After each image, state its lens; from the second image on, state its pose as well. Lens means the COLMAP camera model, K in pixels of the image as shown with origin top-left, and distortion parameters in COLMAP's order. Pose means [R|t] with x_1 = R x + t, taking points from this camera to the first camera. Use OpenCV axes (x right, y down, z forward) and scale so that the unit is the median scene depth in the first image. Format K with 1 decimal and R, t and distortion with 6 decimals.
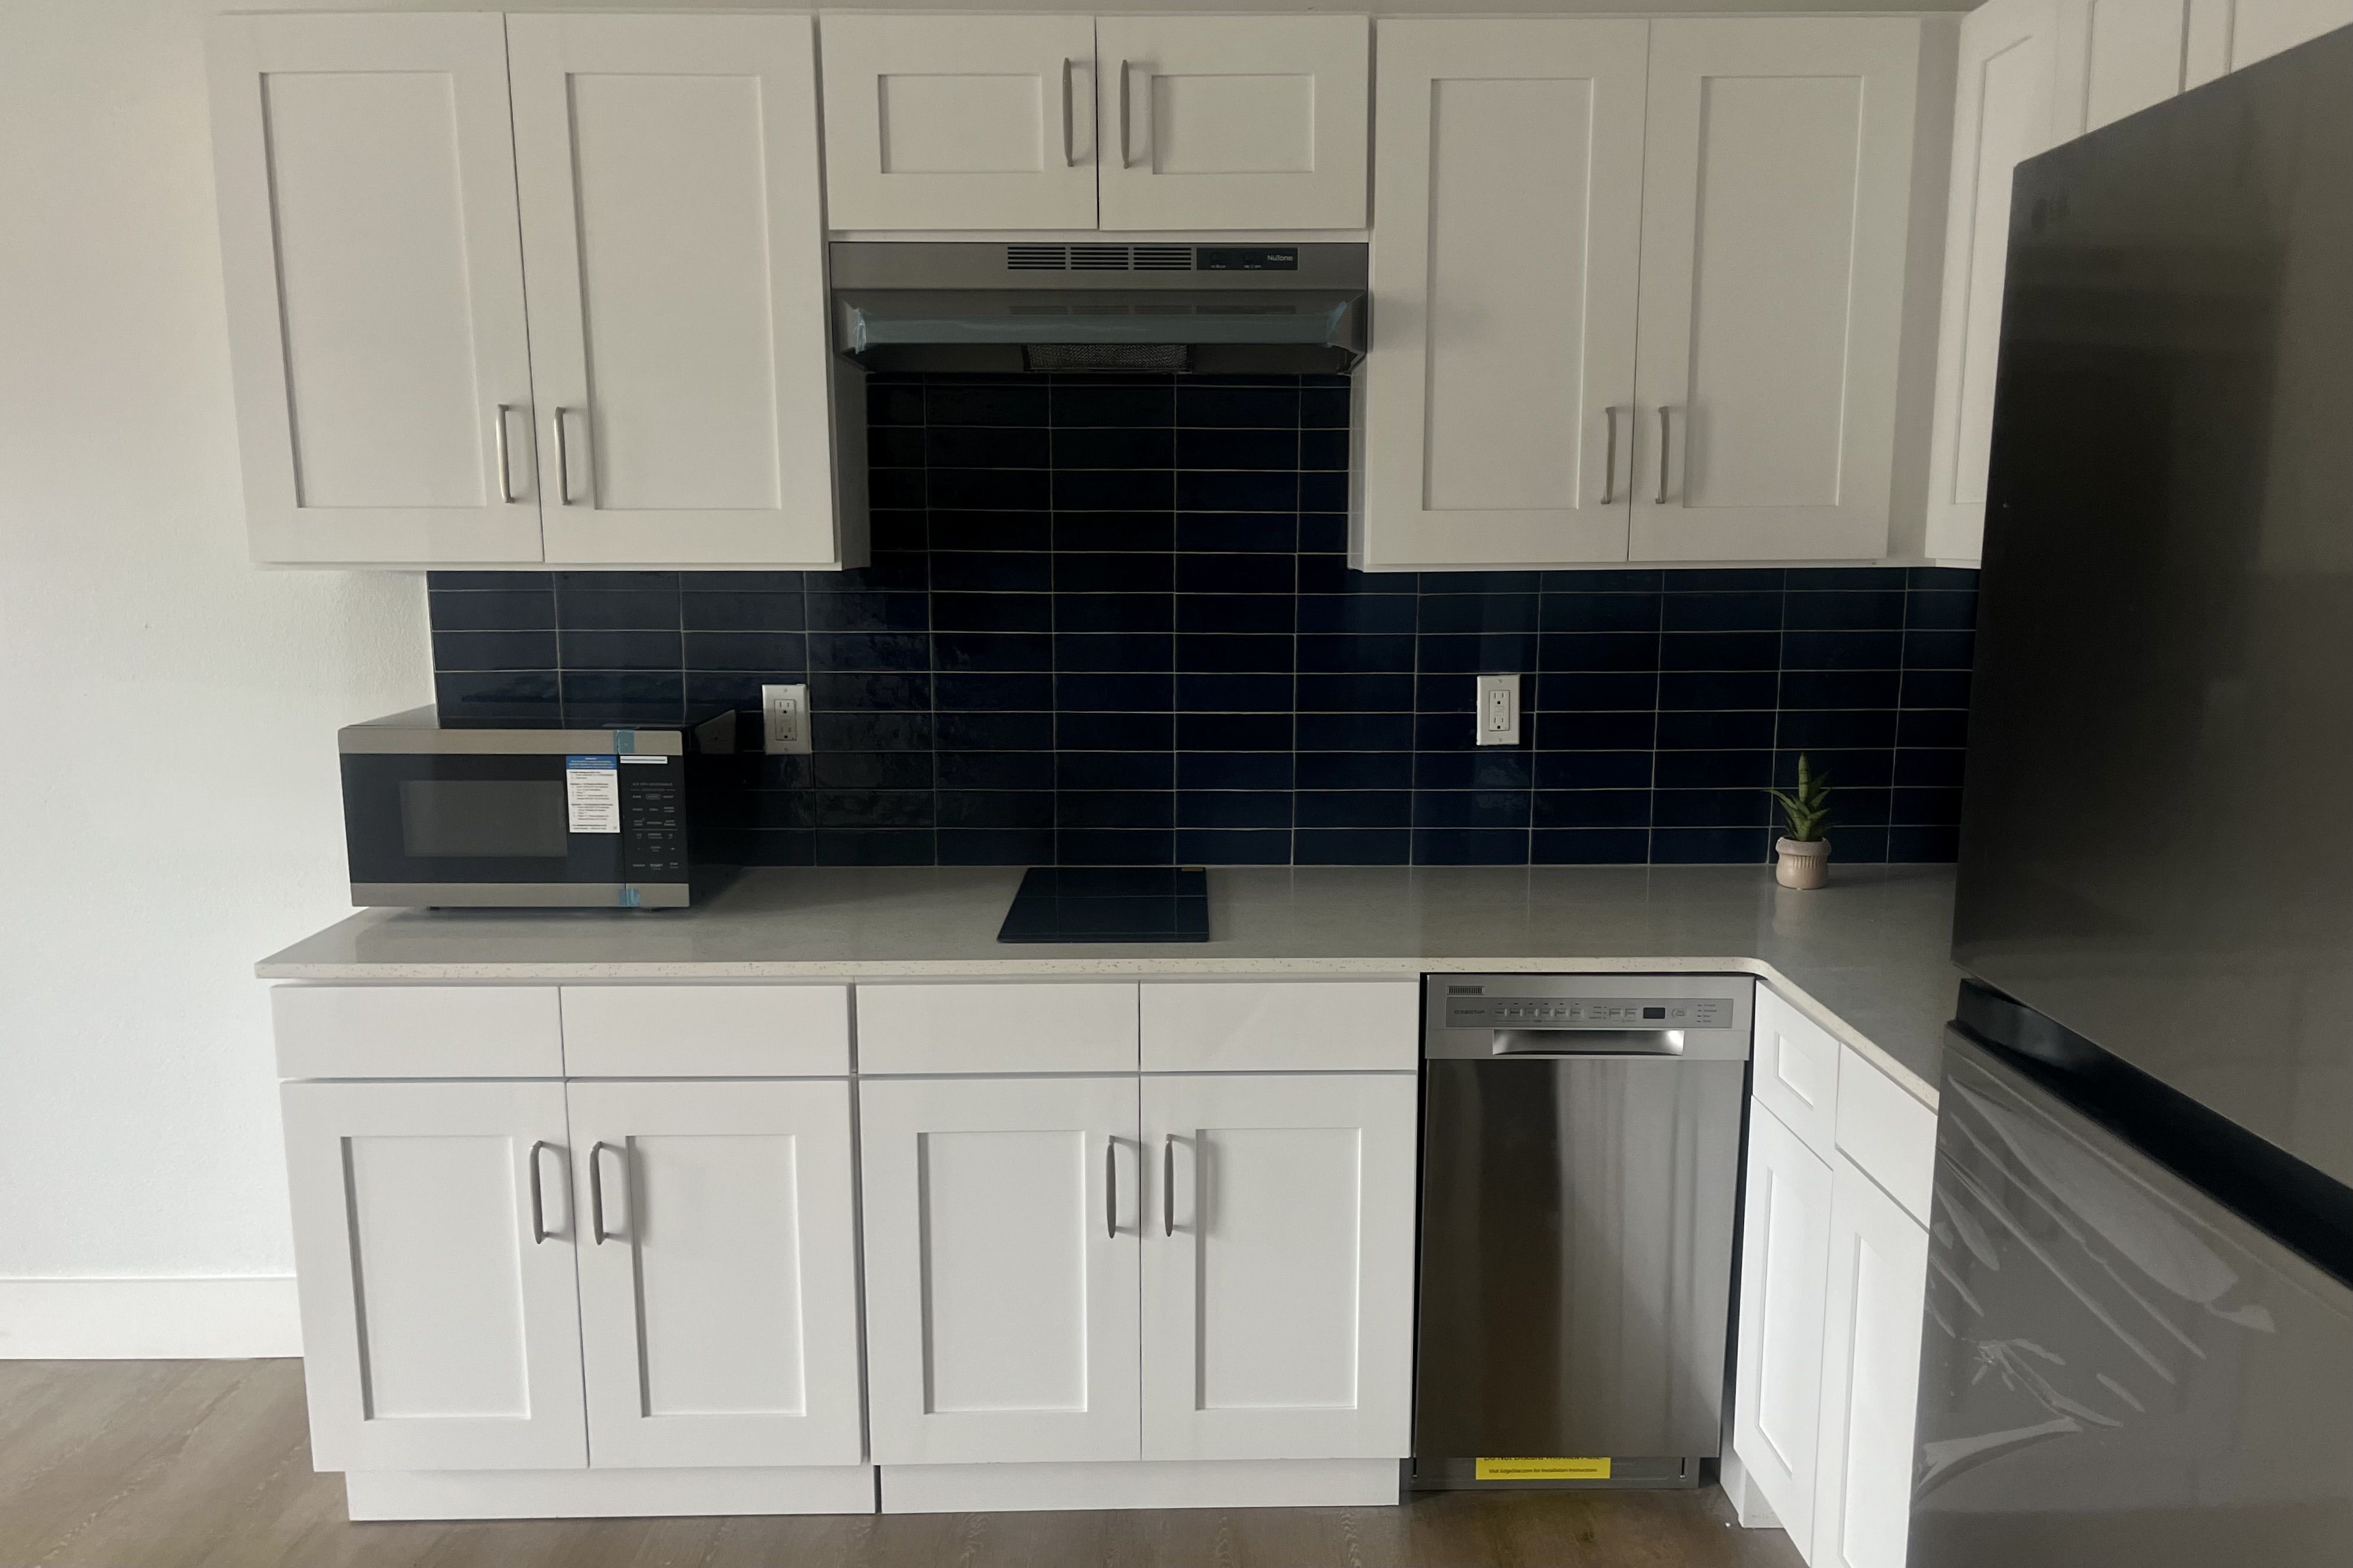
lens RADIAL K [[1798.8, 0, 1197.5], [0, 1798.8, 788.5], [0, 0, 1]] dist [0.044884, -0.018893]
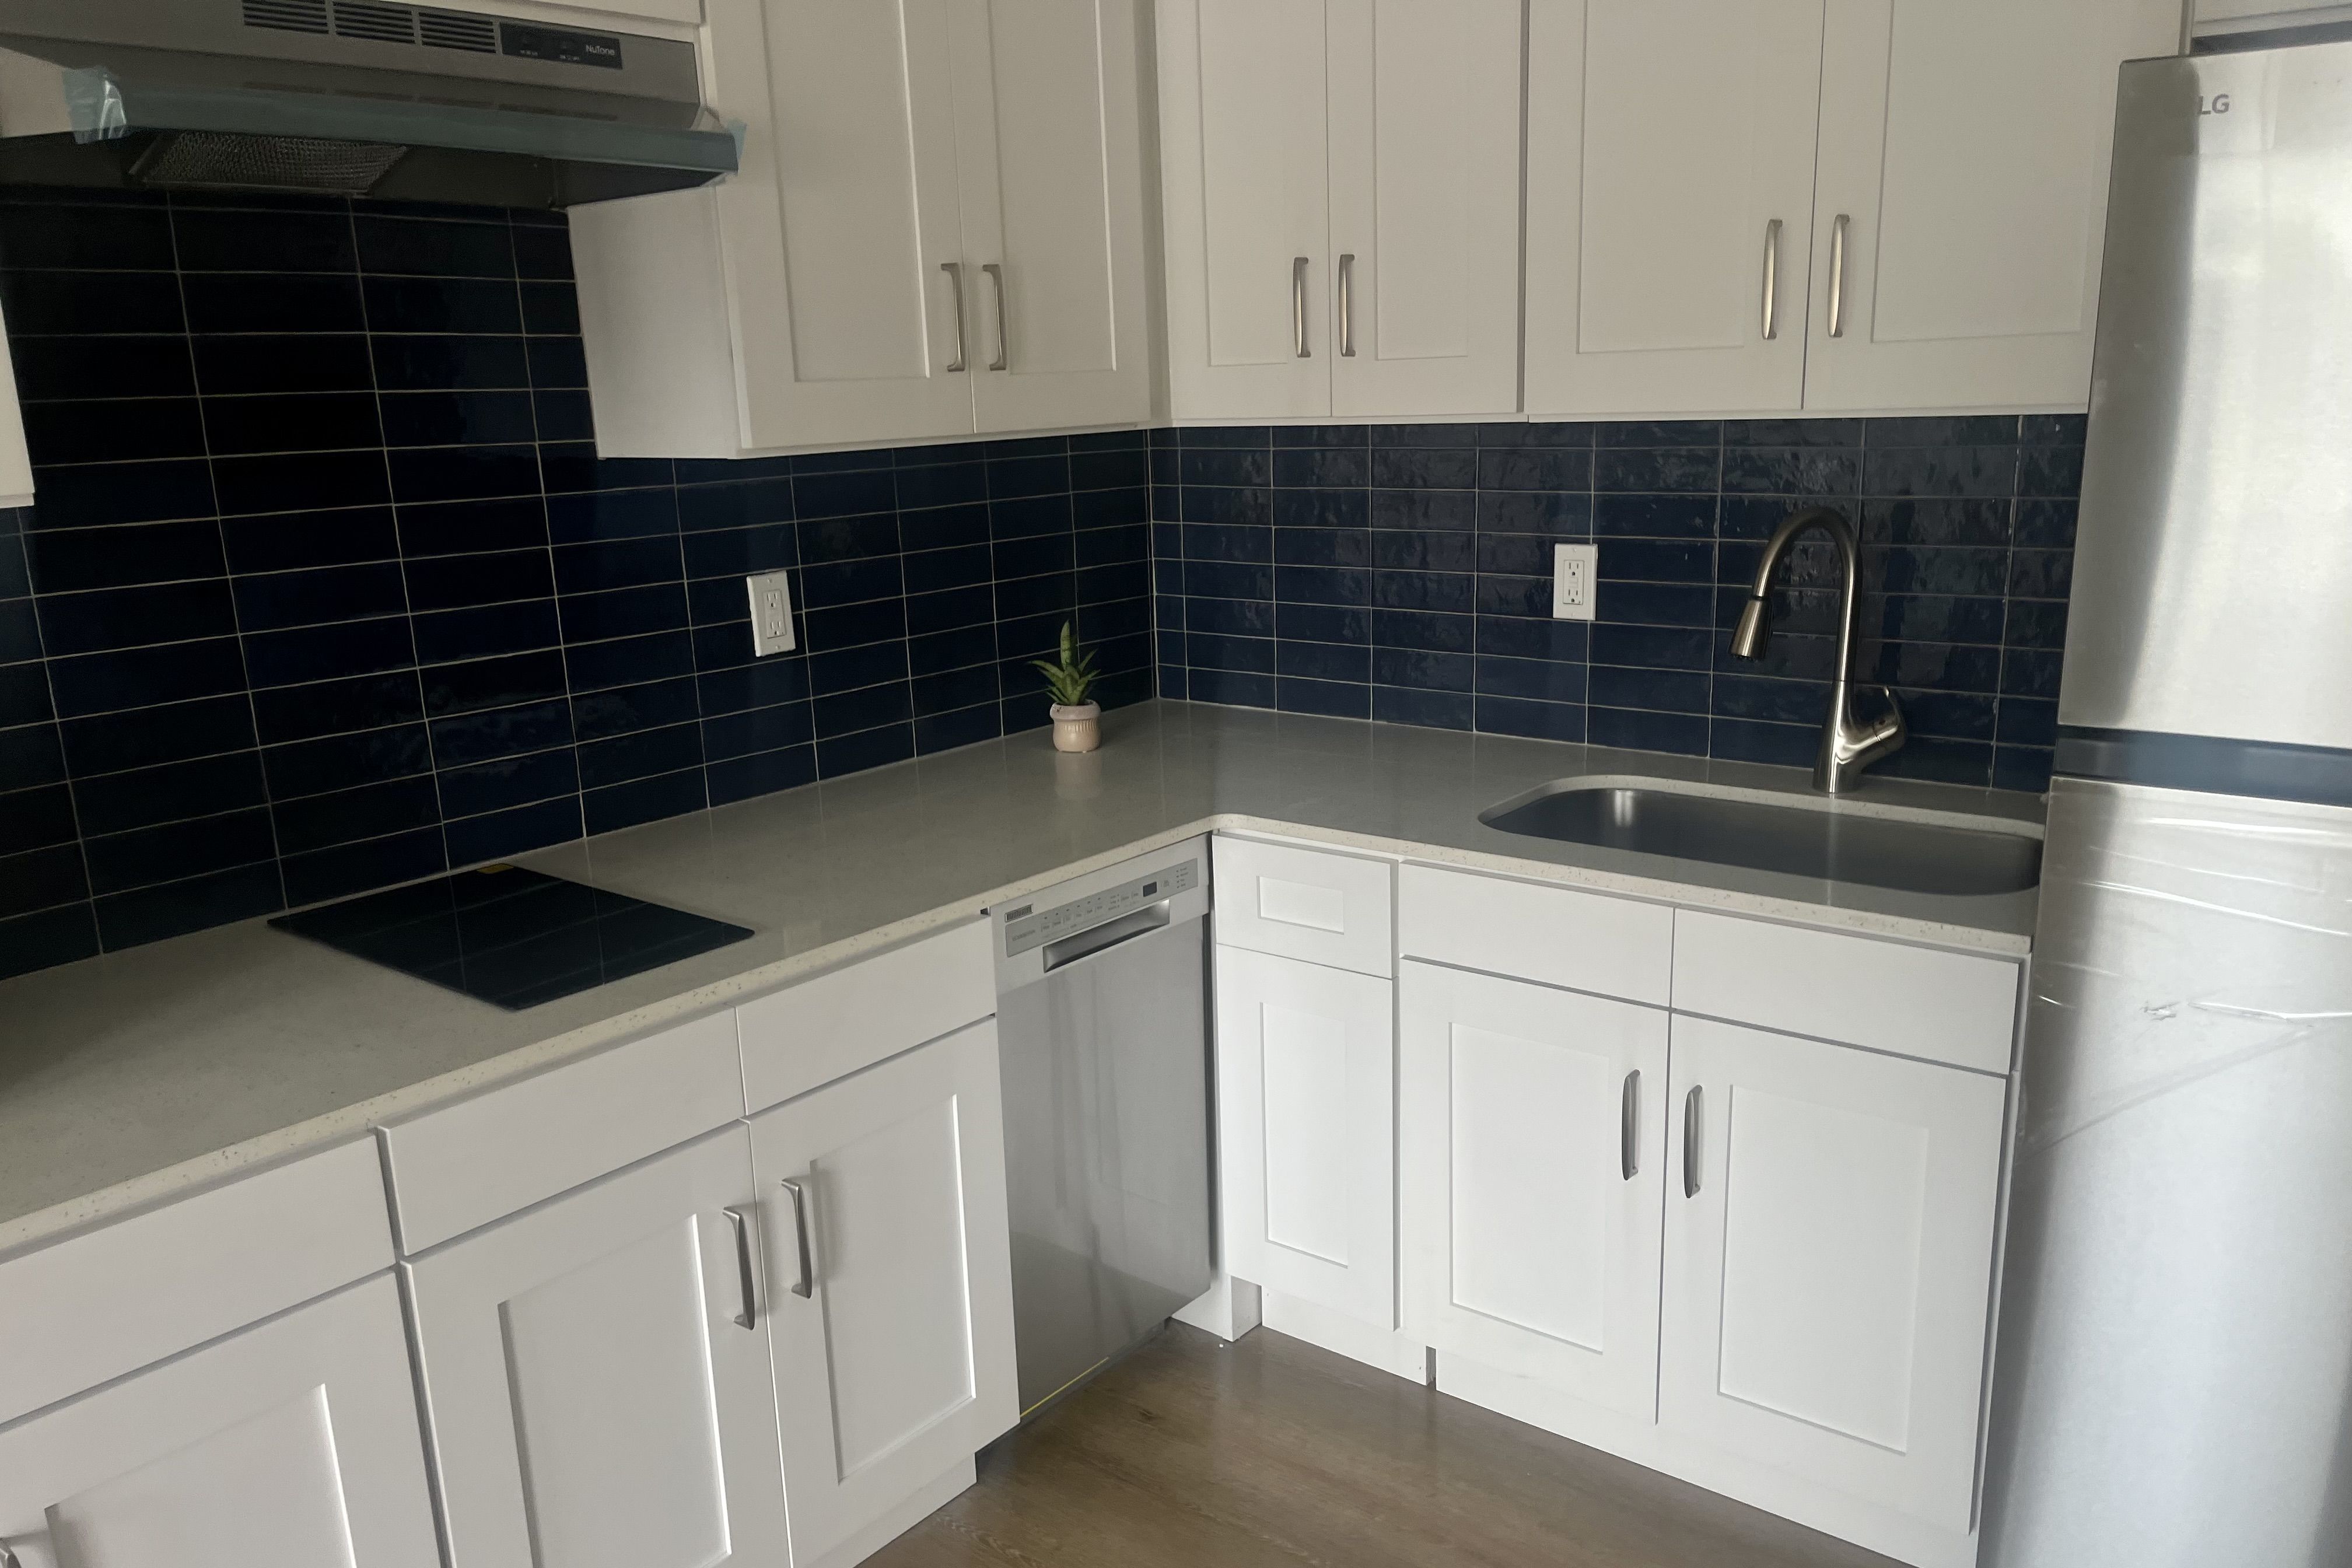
lens RADIAL K [[1798.1, 0, 1190.0], [0, 1798.1, 806.9], [0, 0, 1]] dist [0.044884, -0.018893]
pose [[0.640318, -0.199239, 0.741820, -0.381417], [0.142885, 0.979813, 0.139826, -0.045990], [-0.754703, 0.016462, 0.655860, 0.277574]]
